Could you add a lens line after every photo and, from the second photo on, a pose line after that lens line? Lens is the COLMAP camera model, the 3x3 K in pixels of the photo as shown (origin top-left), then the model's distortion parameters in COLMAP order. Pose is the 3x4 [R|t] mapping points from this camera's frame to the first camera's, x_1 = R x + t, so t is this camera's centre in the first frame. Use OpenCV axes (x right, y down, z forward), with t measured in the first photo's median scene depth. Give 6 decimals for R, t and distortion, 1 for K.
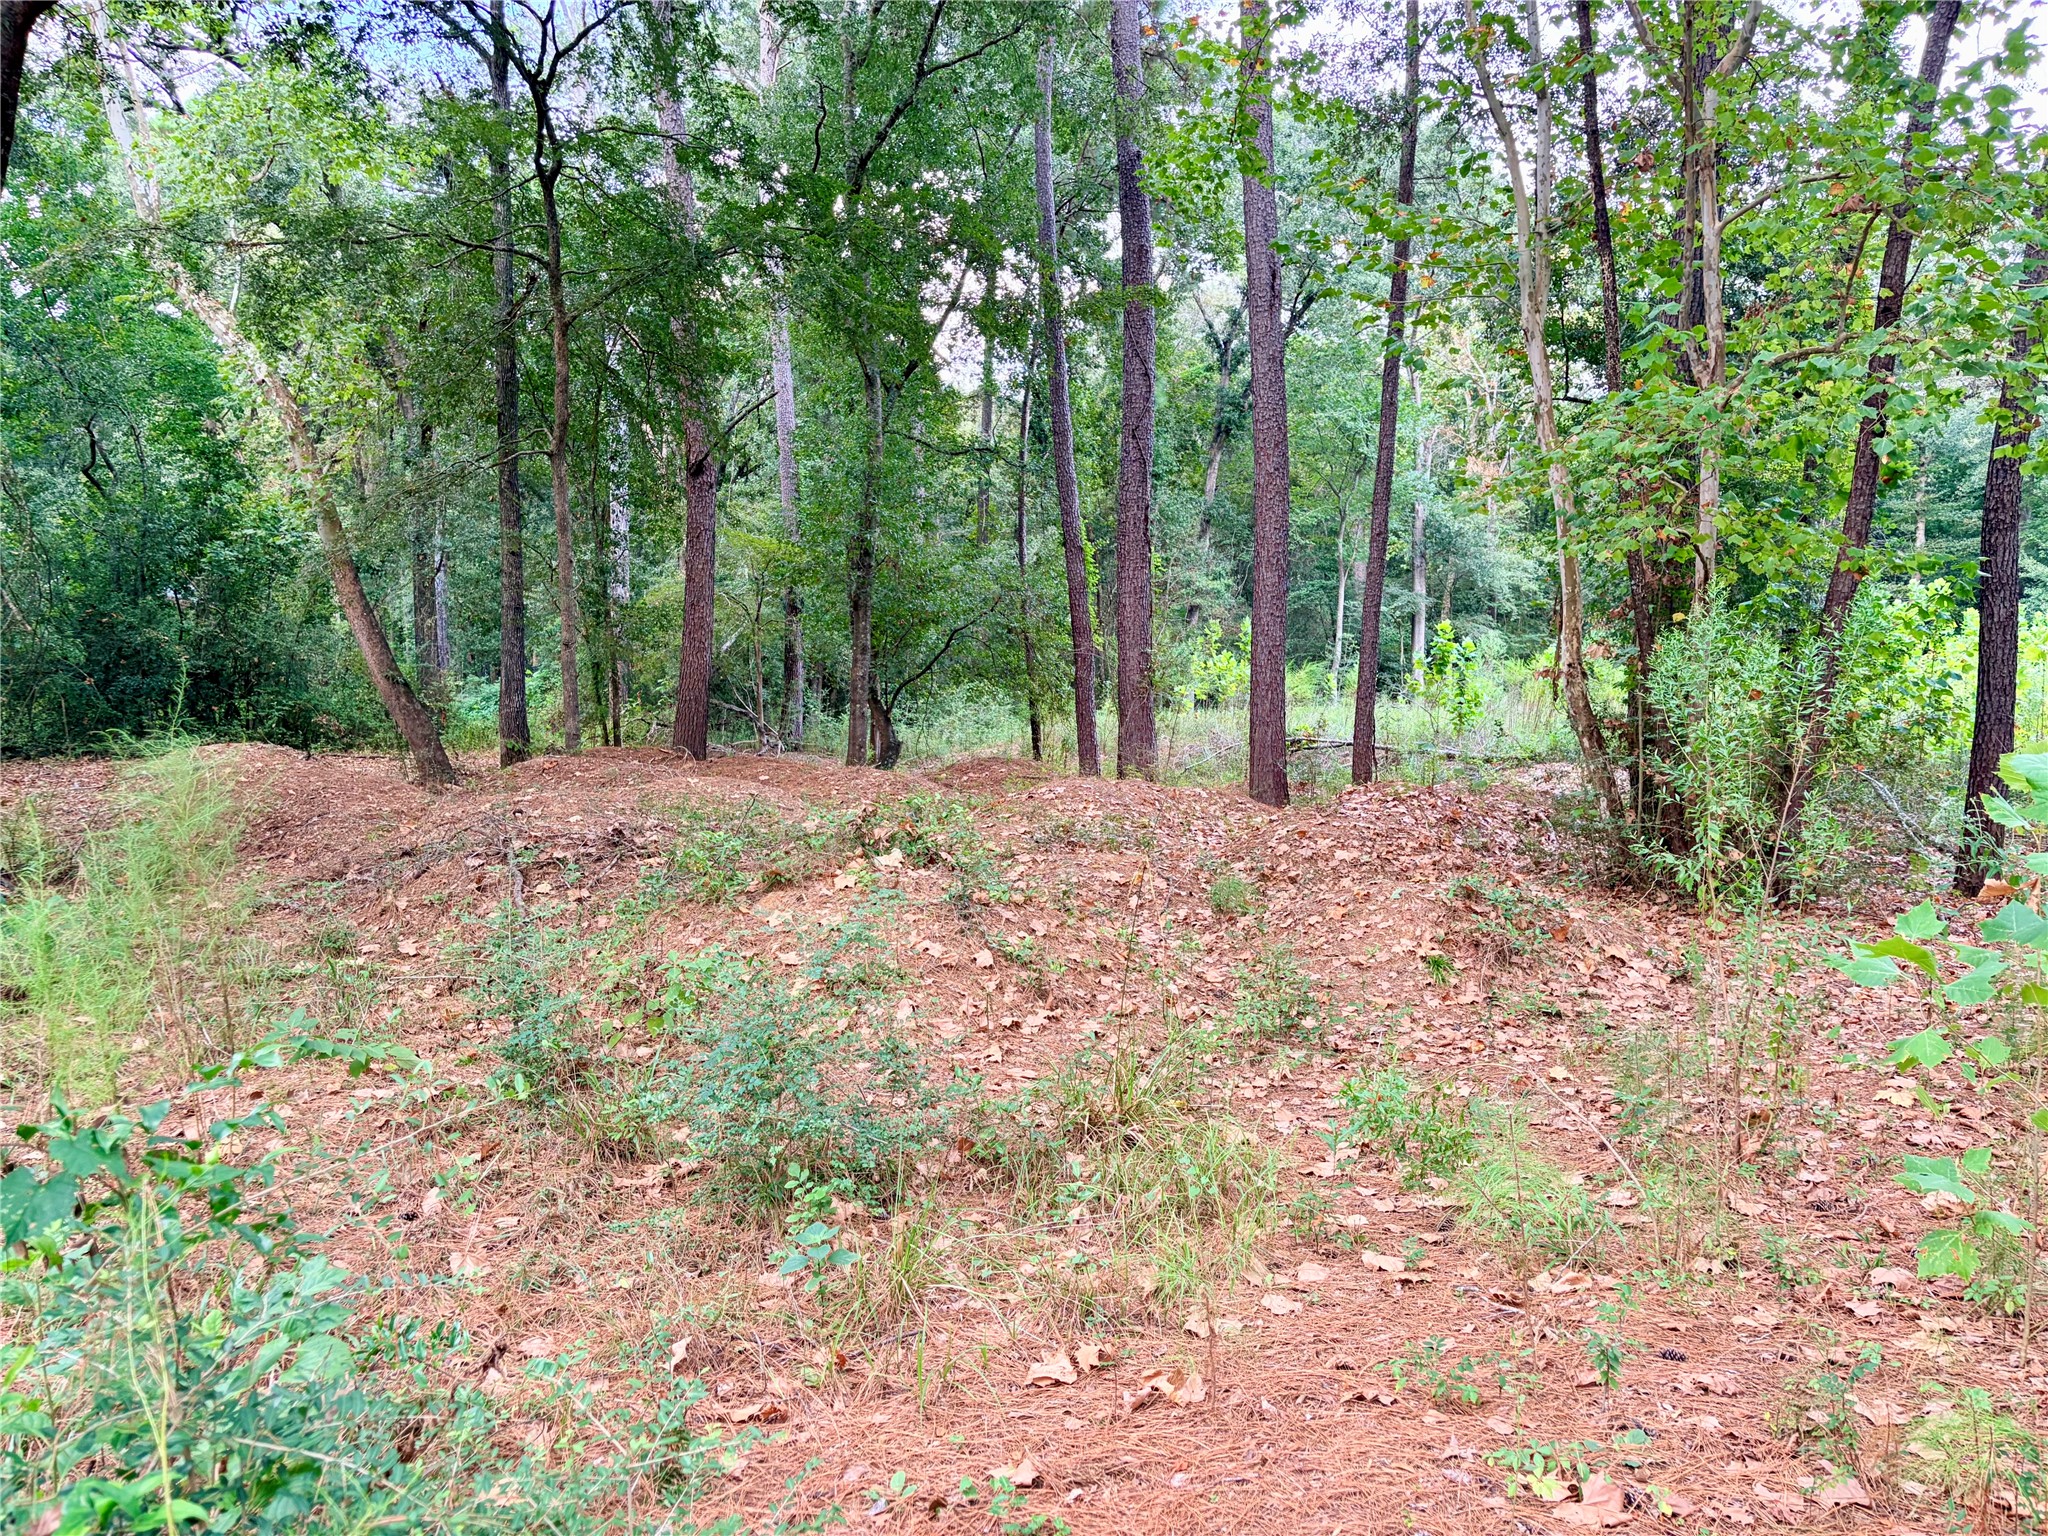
lens RADIAL K [[1517.3, 0, 1024.0], [0, 1517.3, 768.0], [0, 0, 1]] dist [0.185797, -0.512969]
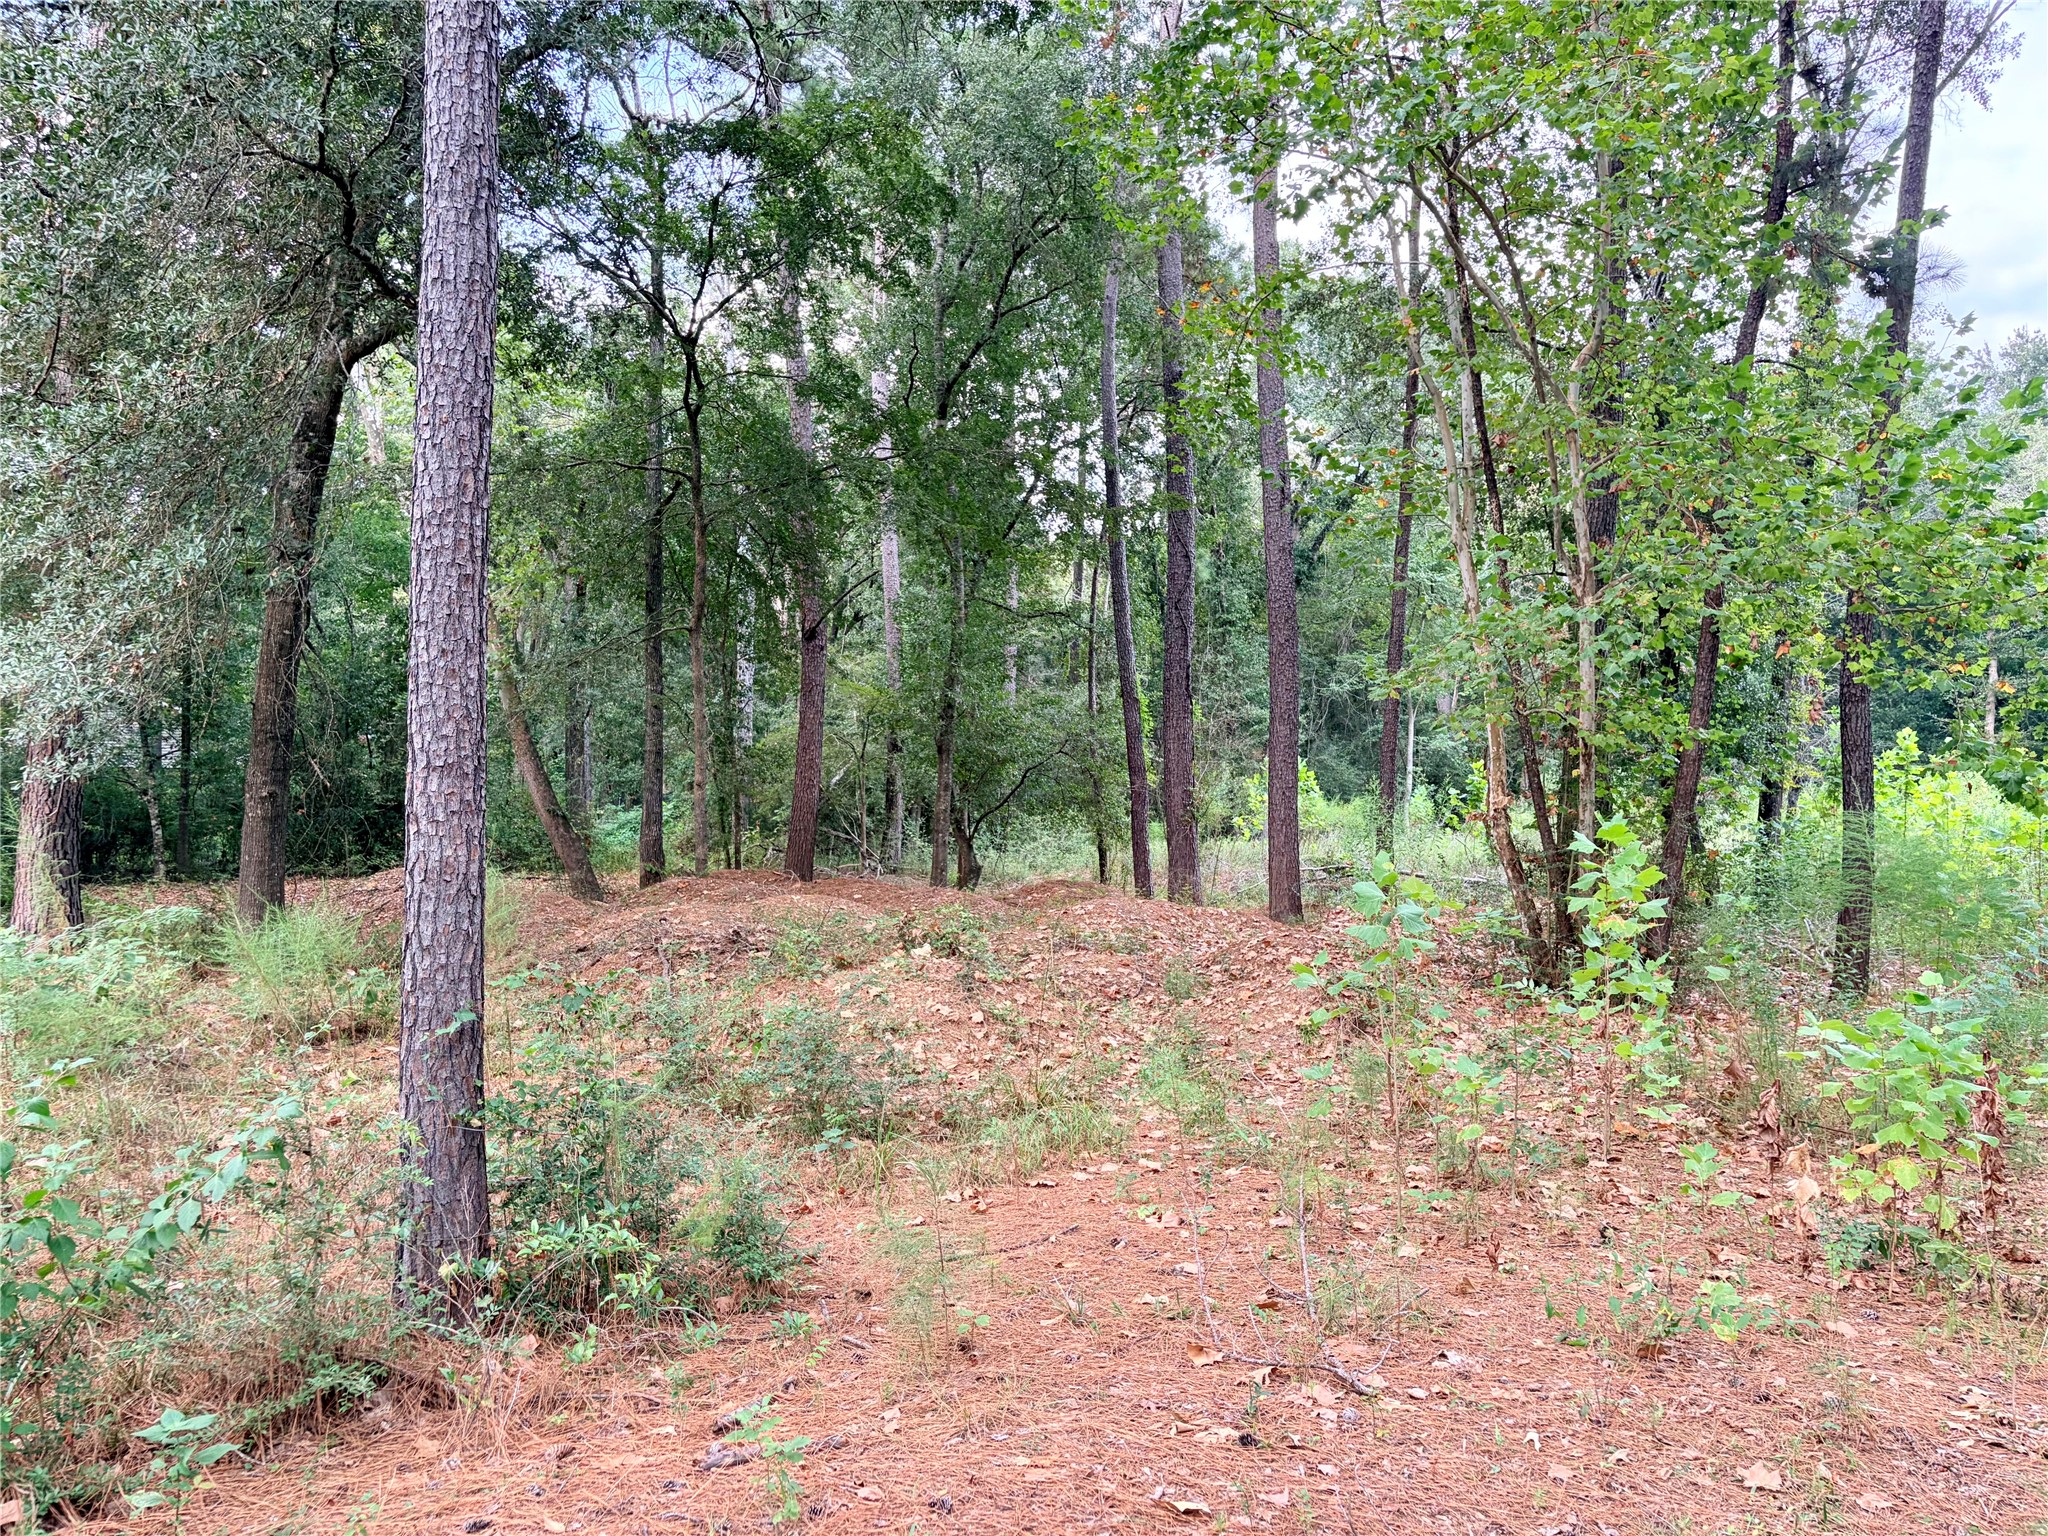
lens RADIAL K [[1517.3, 0, 1024.0], [0, 1517.3, 768.0], [0, 0, 1]] dist [0.185797, -0.512969]
pose [[0.997197, 0.001919, -0.074794, 0.039218], [-0.007968, 0.996710, -0.080662, 0.001105], [0.074393, 0.081032, 0.993931, -0.147246]]
